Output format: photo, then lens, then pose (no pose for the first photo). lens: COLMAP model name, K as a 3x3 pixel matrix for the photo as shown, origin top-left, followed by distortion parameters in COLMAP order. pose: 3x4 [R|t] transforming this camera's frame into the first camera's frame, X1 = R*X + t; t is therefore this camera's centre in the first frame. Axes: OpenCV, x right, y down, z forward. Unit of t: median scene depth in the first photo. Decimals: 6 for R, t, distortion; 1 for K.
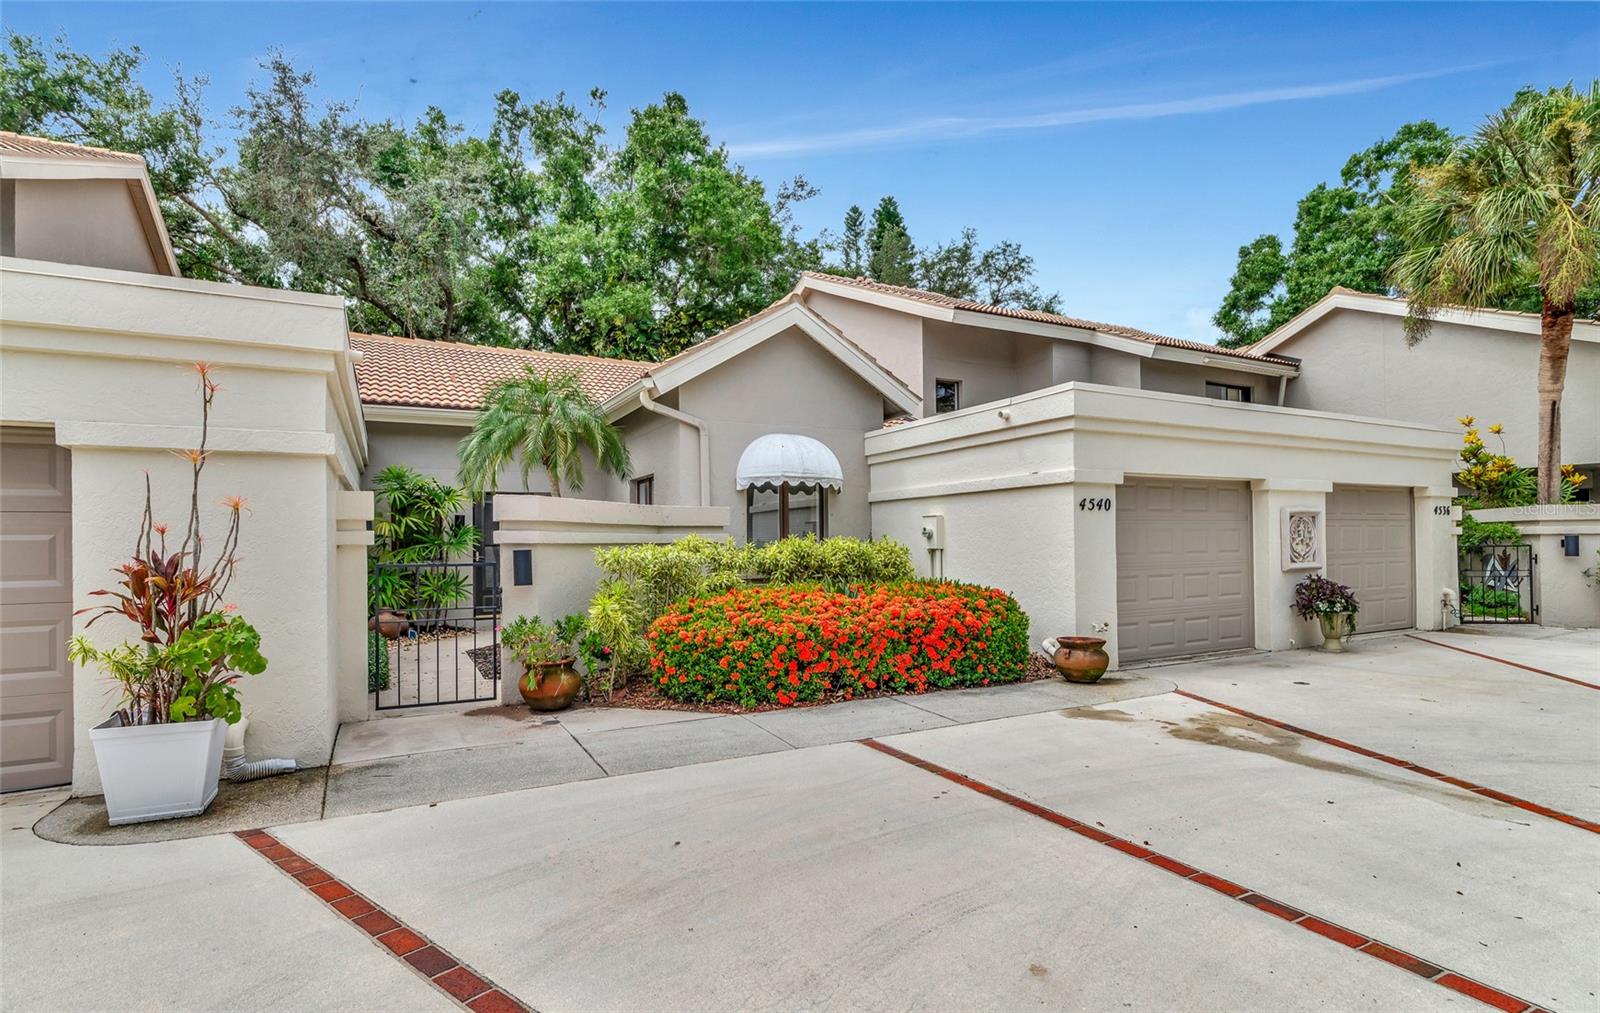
lens RADIAL K [[788.5, 0, 801.8], [0, 788.5, 536.4], [0, 0, 1]] dist [-0.002105, -0.000649]
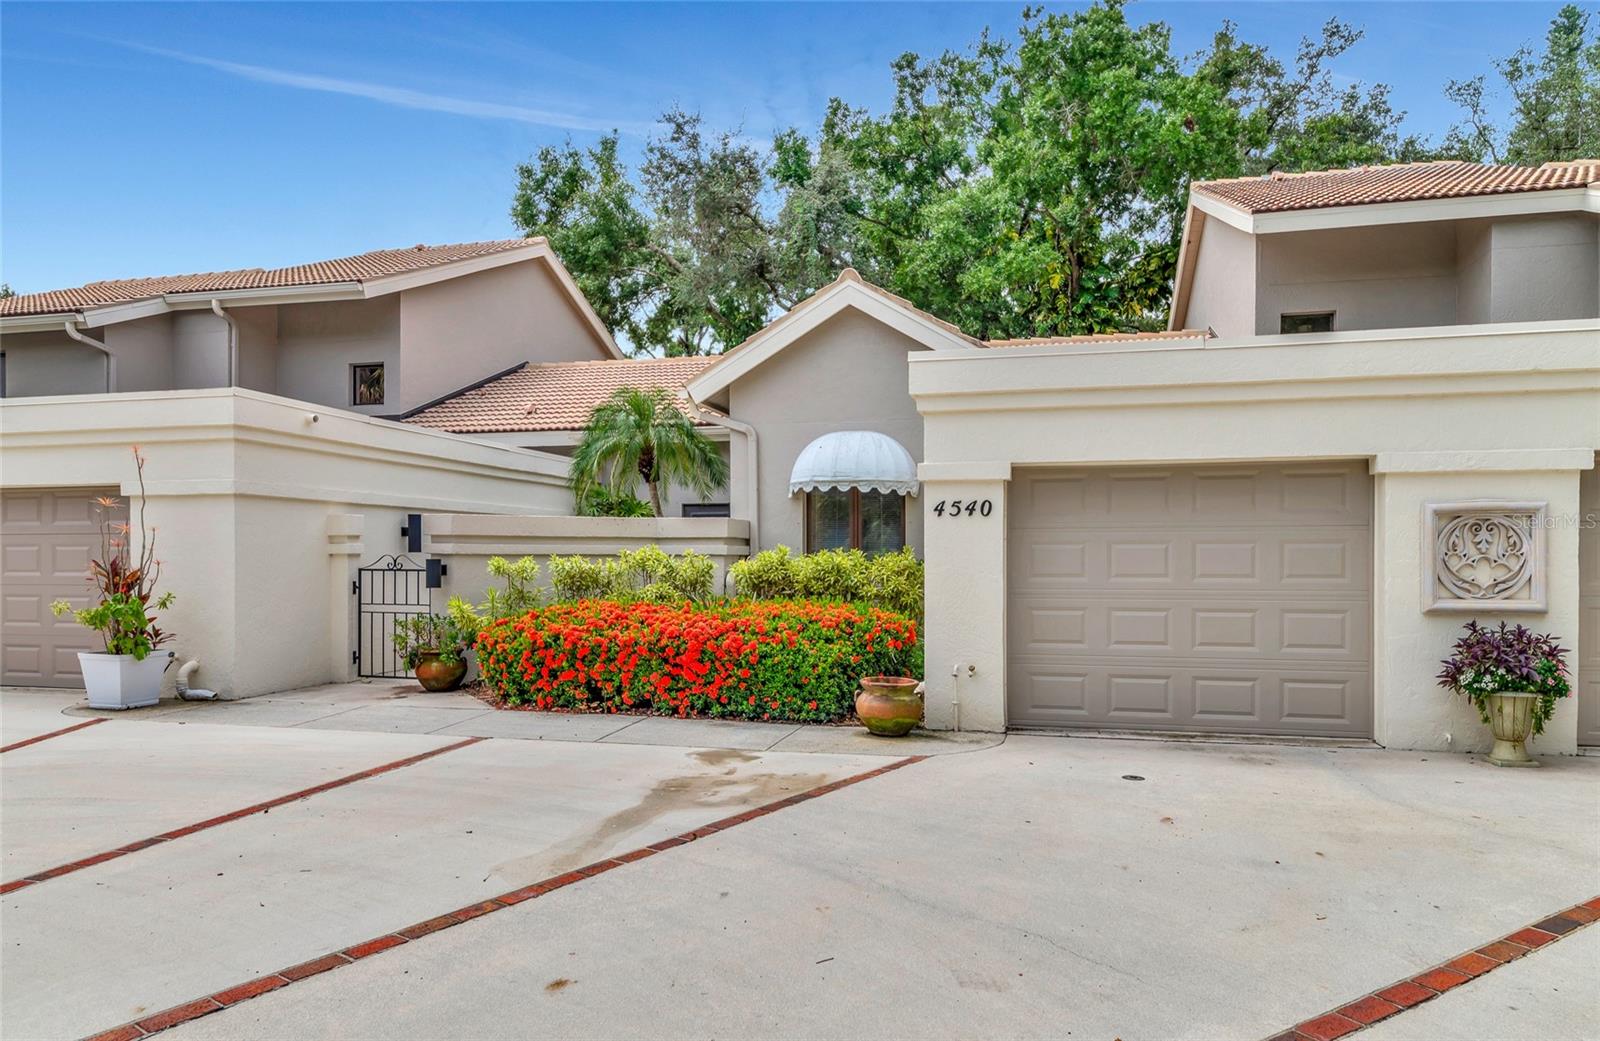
lens RADIAL K [[992.8, 0, 804.2], [0, 992.8, 562.1], [0, 0, 1]] dist [-0.003753, -0.001598]
pose [[0.745759, 0.013564, -0.666077, 1.065036], [-0.002111, 0.999836, 0.017997, -0.007029], [0.666212, -0.012015, 0.745666, 0.226965]]
